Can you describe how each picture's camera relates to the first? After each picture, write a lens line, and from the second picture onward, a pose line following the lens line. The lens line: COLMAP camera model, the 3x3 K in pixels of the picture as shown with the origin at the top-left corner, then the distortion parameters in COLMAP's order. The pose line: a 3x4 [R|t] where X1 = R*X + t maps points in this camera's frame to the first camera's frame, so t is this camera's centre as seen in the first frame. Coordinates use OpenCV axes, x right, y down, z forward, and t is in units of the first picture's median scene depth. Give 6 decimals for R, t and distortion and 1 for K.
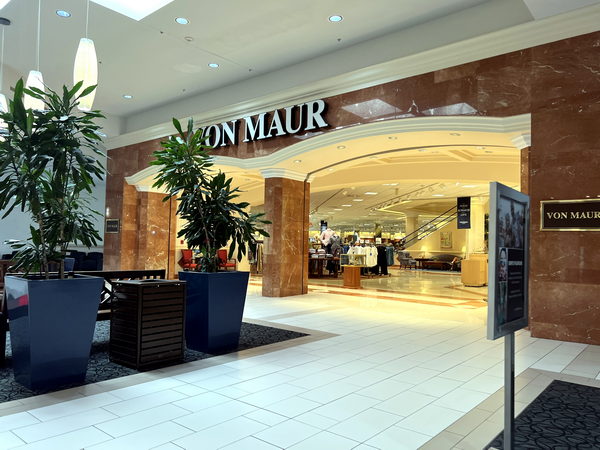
lens RADIAL K [[459.3, 0, 302.7], [0, 459.3, 225.7], [0, 0, 1]] dist [0.007099, -0.002369]
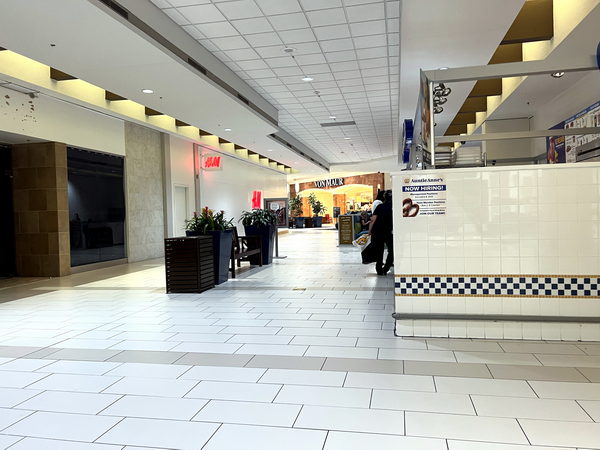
lens RADIAL K [[459.3, 0, 302.7], [0, 459.3, 225.7], [0, 0, 1]] dist [0.007099, -0.002369]
pose [[0.962166, -0.036572, -0.269998, 0.883097], [0.055660, 0.996436, 0.063380, -0.120253], [0.266718, -0.076010, 0.960773, -3.495456]]
